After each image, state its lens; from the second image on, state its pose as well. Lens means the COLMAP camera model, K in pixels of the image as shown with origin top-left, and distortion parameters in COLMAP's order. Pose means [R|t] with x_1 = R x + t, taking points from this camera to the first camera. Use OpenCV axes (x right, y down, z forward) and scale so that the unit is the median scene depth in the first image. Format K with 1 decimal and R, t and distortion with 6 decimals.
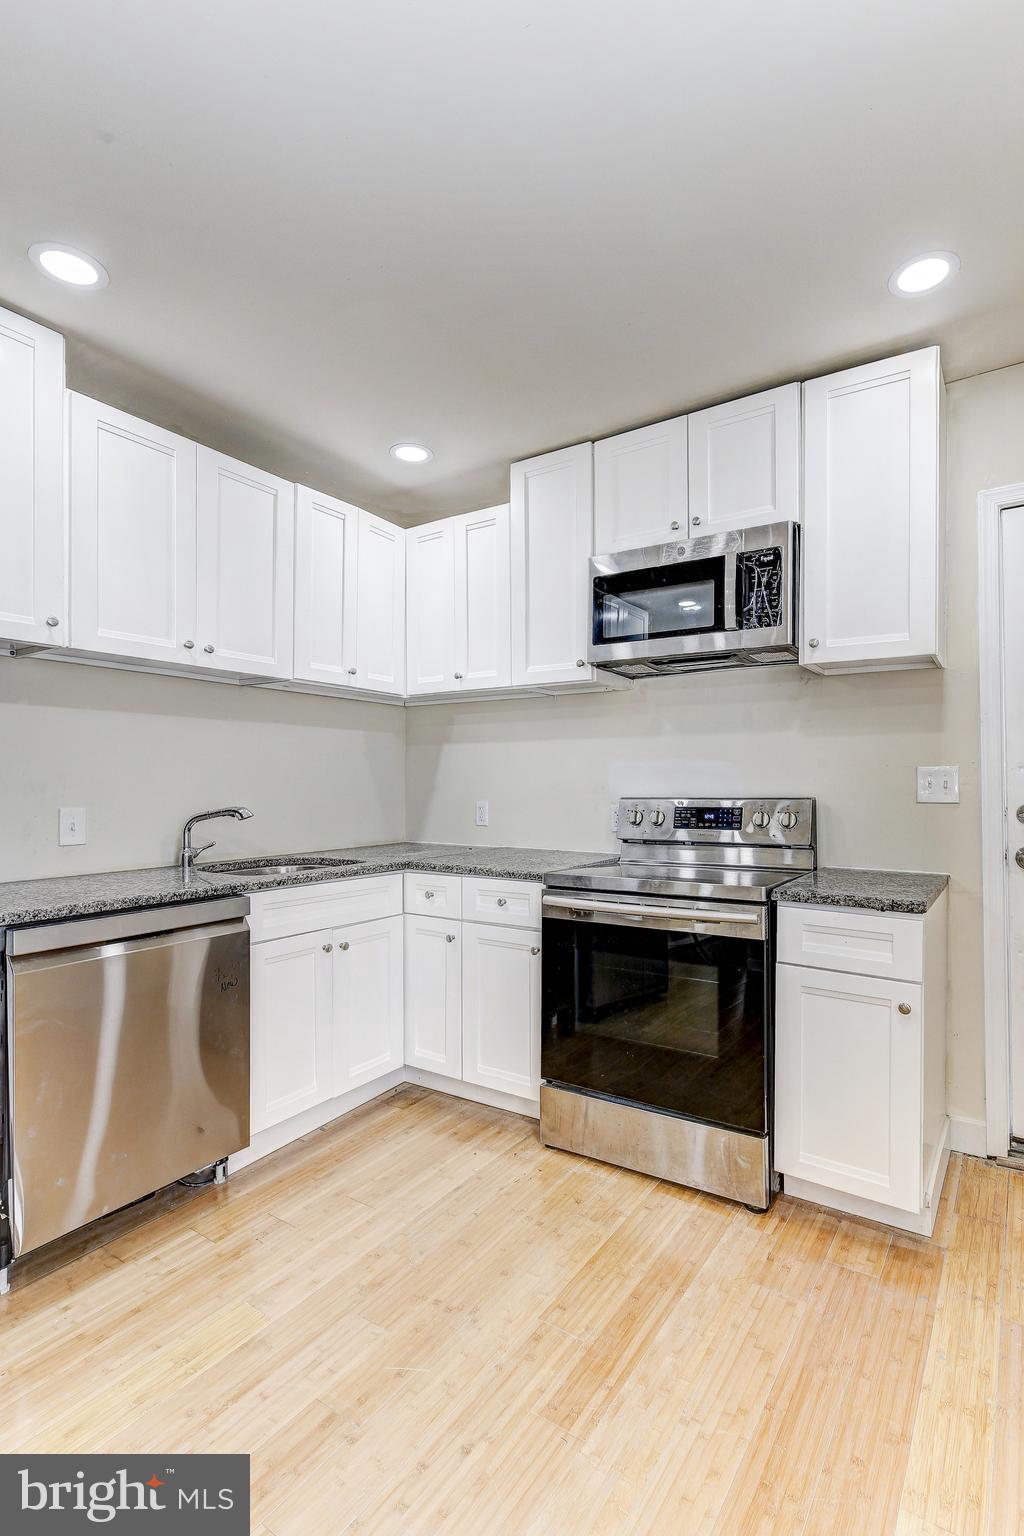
lens RADIAL K [[701.0, 0, 571.4], [0, 701.0, 778.7], [0, 0, 1]] dist [0.003522, -0.003504]
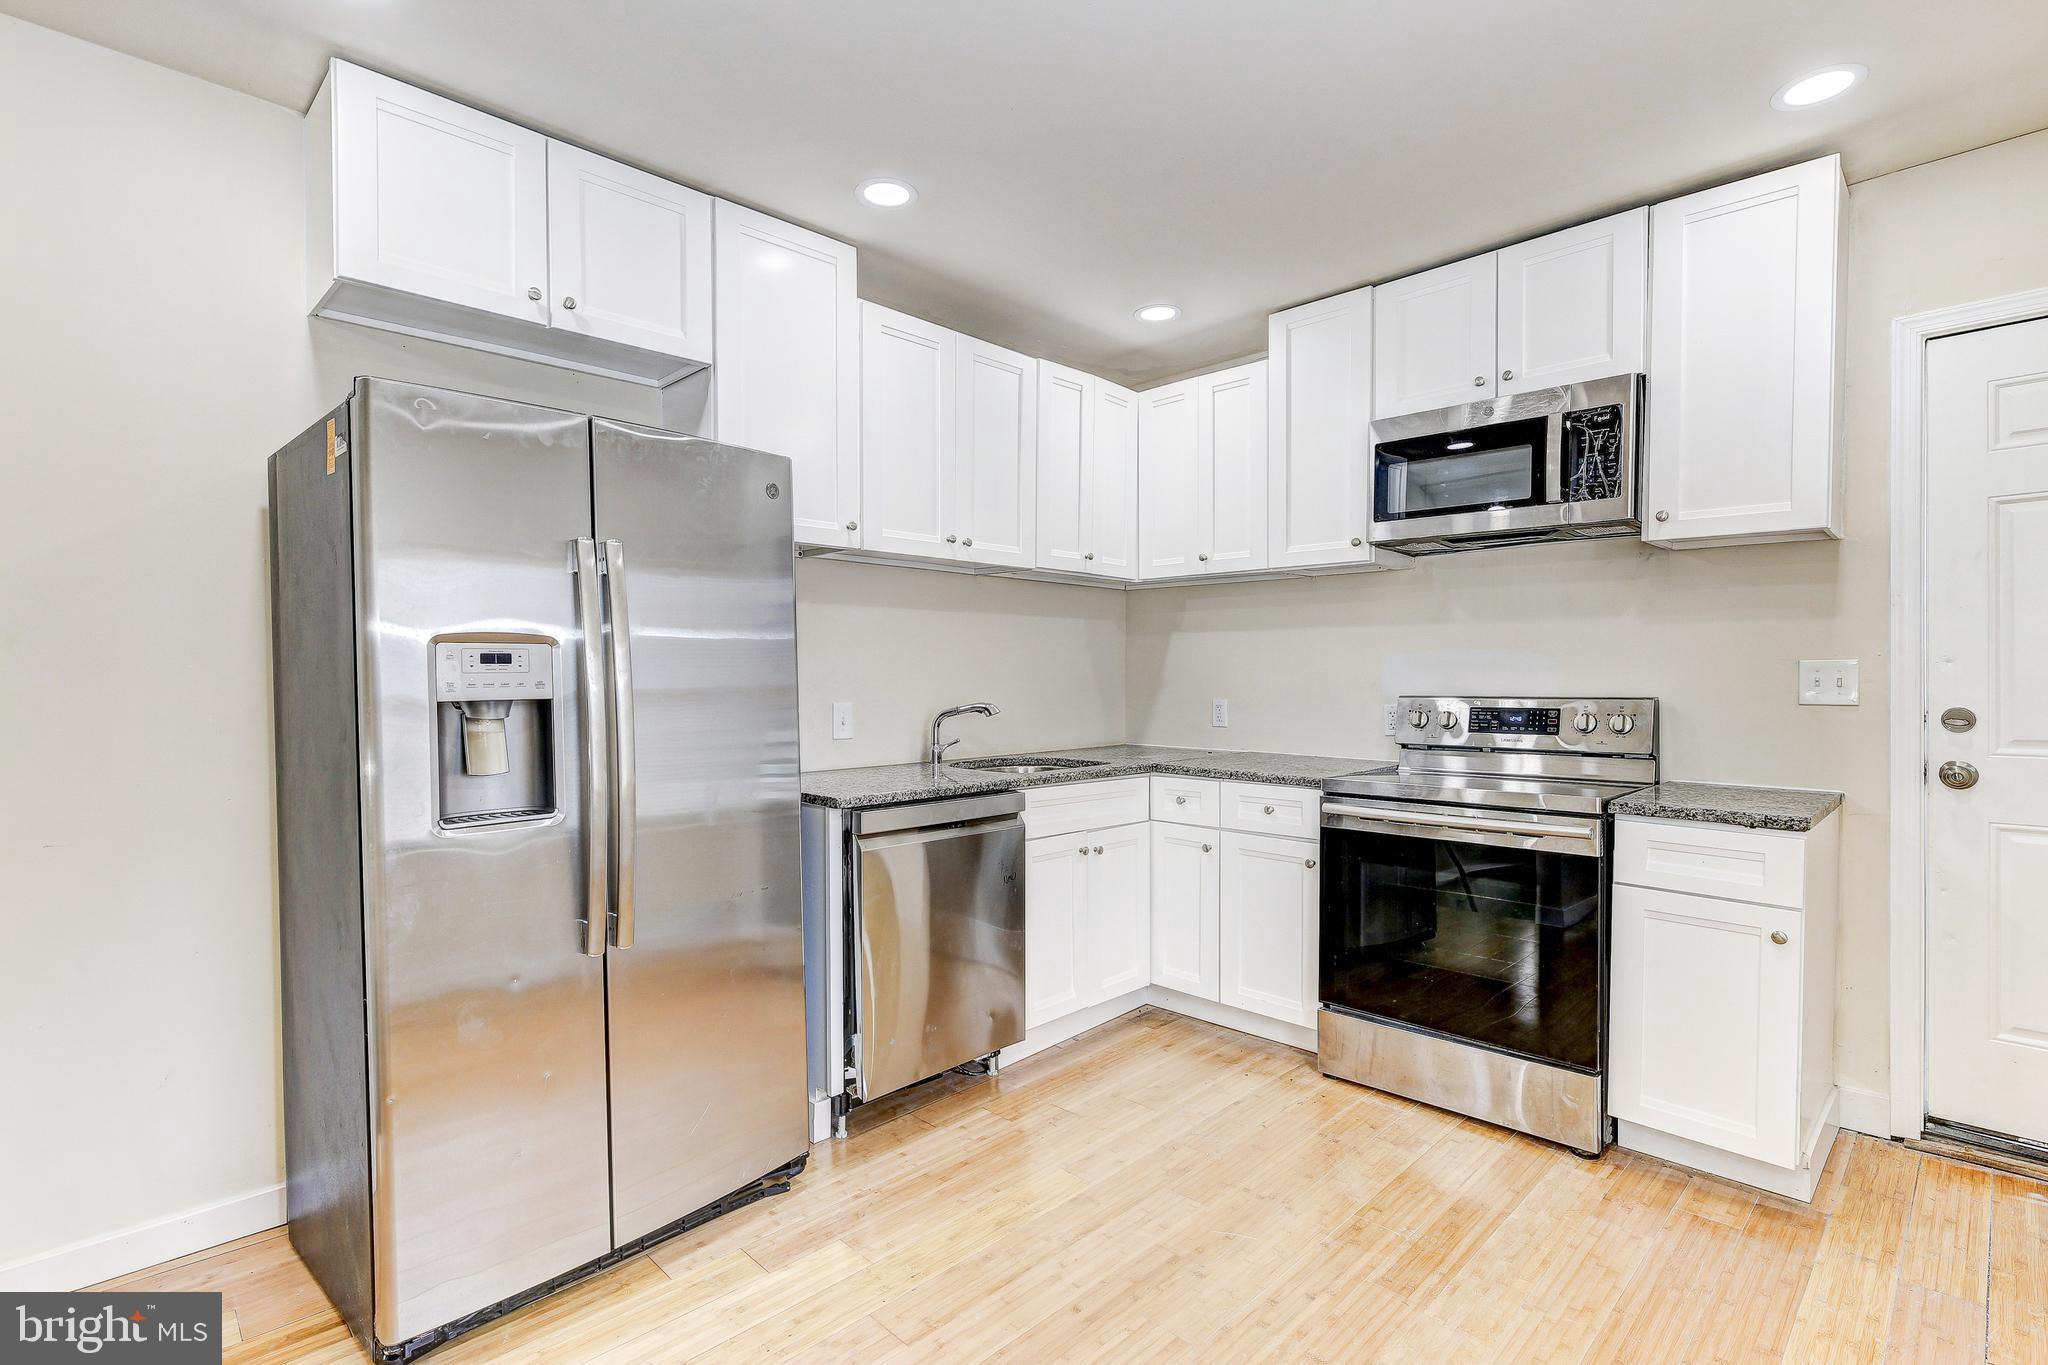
lens RADIAL K [[936.0, 0, 1034.0], [0, 936.0, 687.2], [0, 0, 1]] dist [-0.000289, -0.000870]
pose [[0.974609, 0.004616, -0.223865, -0.139285], [0.000026, 0.999785, 0.020729, -0.009061], [0.223913, -0.020208, 0.974400, -0.275282]]
